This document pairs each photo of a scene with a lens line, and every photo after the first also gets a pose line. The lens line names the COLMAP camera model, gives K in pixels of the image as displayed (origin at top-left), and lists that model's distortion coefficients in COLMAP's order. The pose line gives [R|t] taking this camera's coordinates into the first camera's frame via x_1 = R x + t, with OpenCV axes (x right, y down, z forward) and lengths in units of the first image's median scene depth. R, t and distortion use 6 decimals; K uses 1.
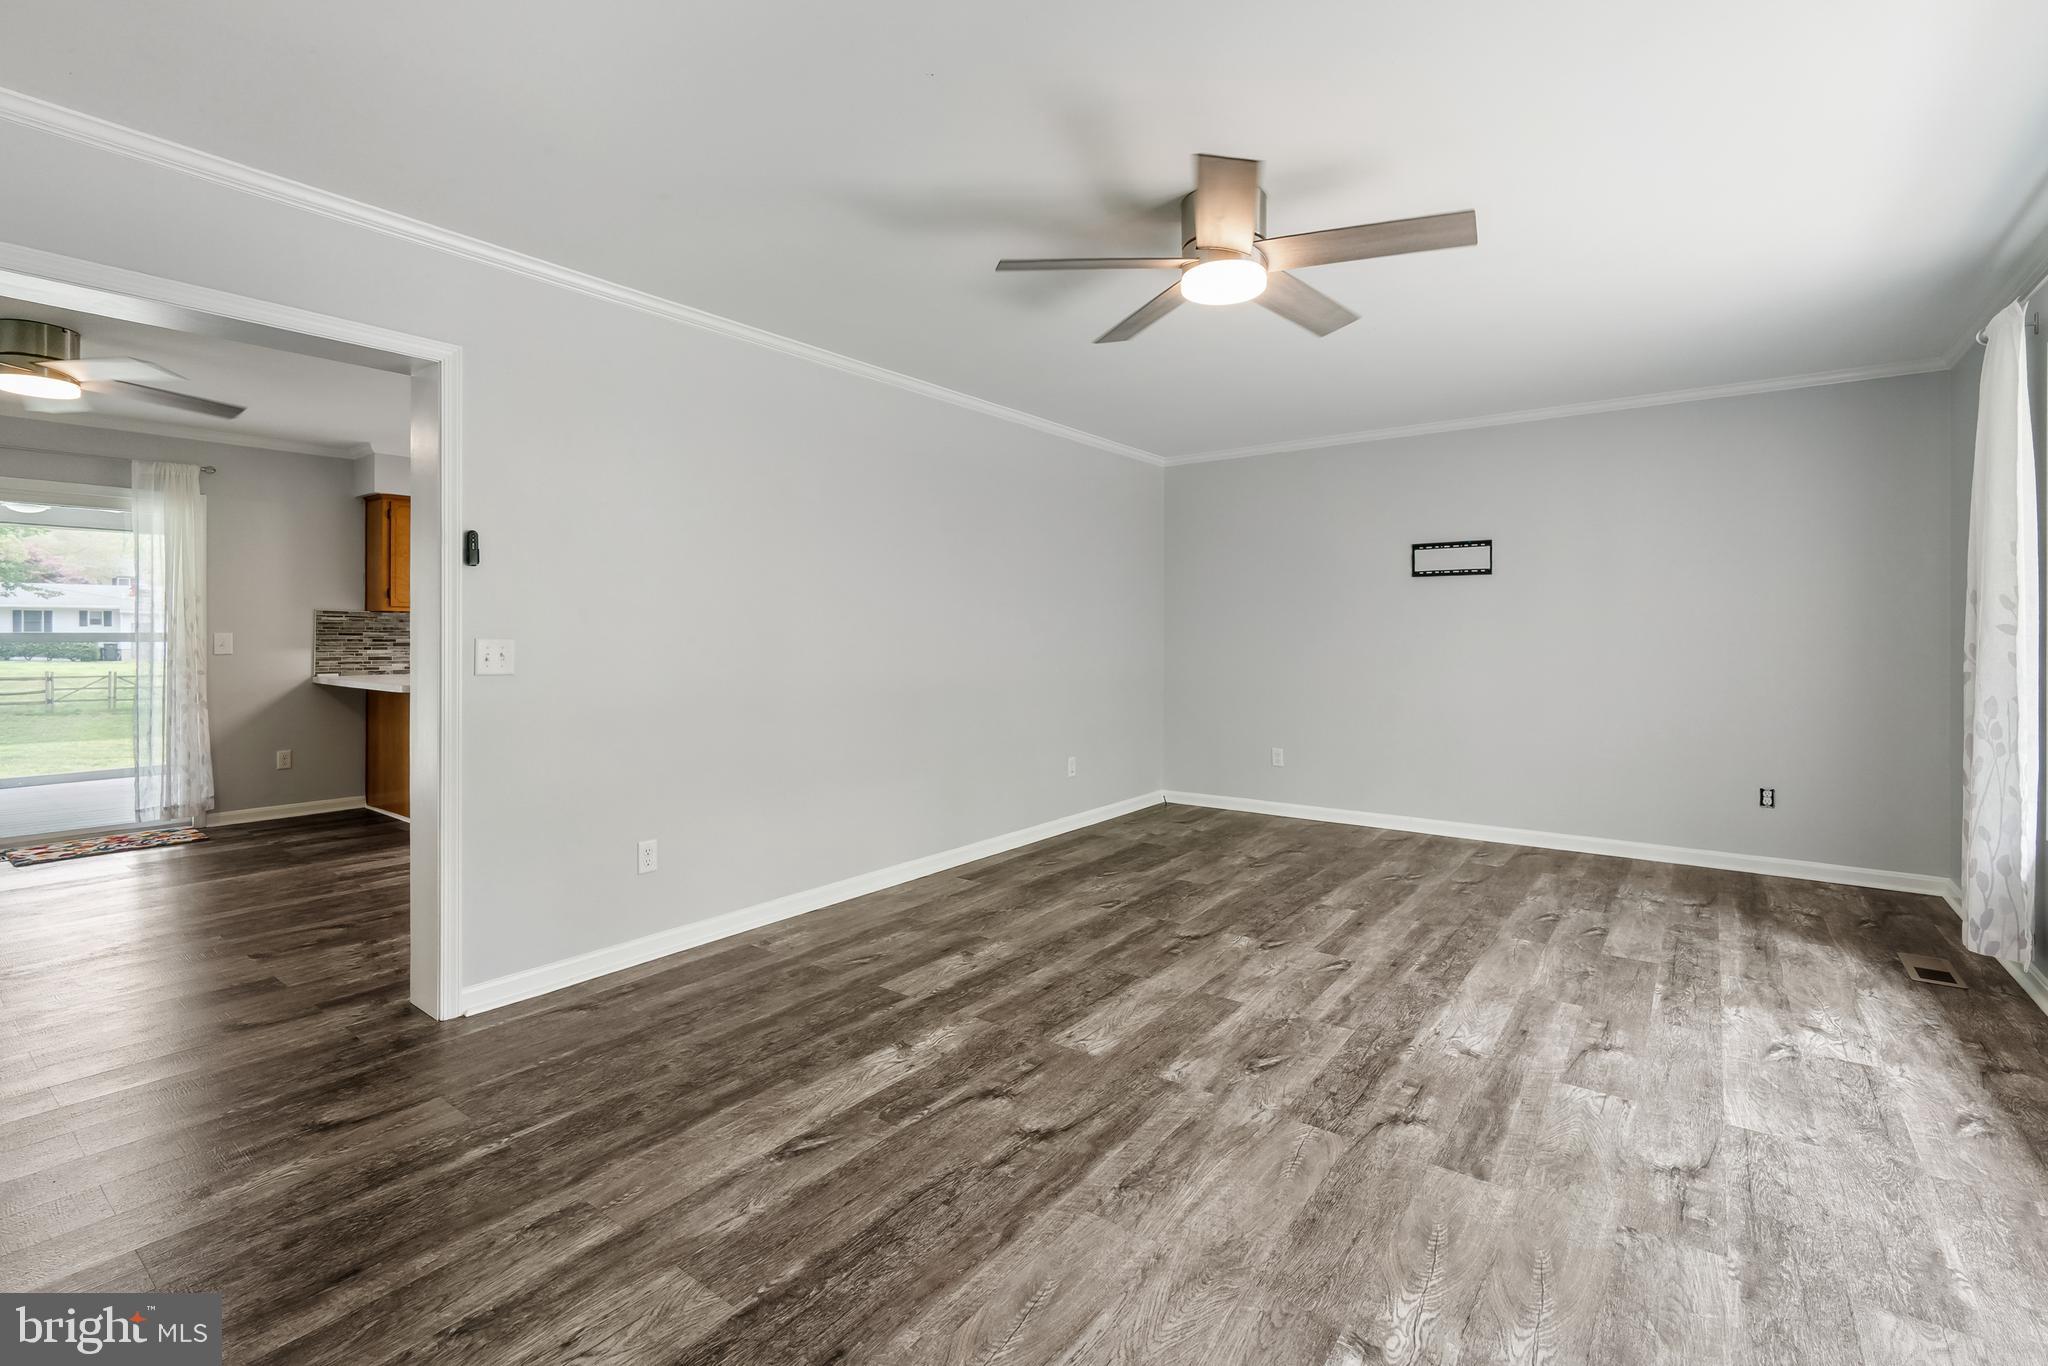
lens RADIAL K [[903.0, 0, 1021.4], [0, 903.0, 642.7], [0, 0, 1]] dist [-0.003866, 0.000542]
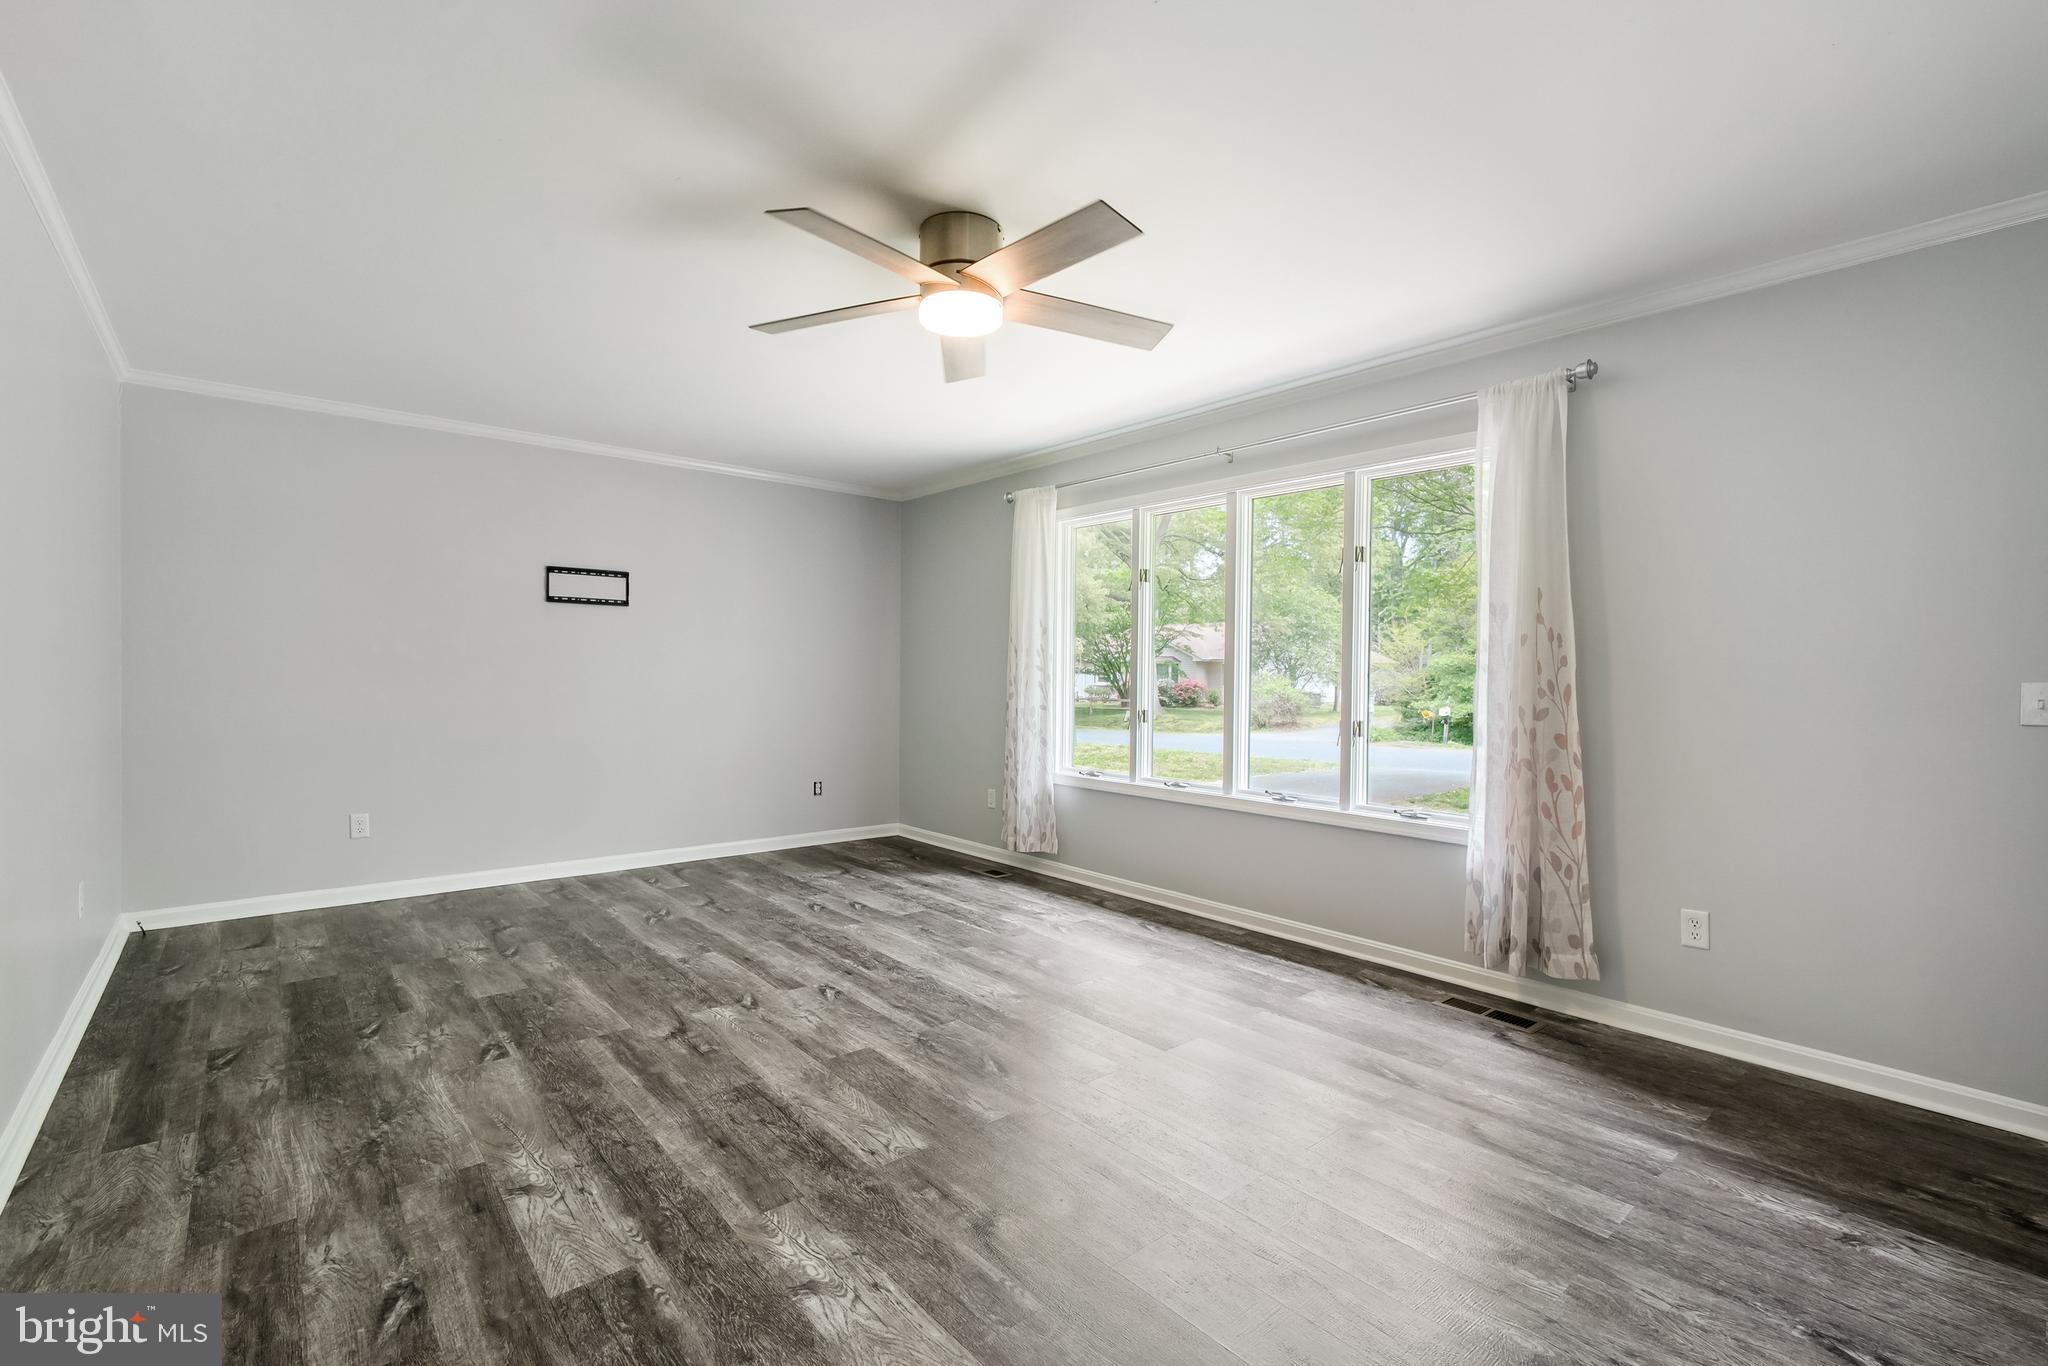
lens RADIAL K [[903.0, 0, 999.8], [0, 903.0, 682.4], [0, 0, 1]] dist [-0.003866, 0.000542]
pose [[0.233583, -0.007127, 0.972311, -0.599220], [-0.003187, 0.999962, 0.008095, 0.000101], [-0.972332, -0.004989, 0.233551, 0.582558]]
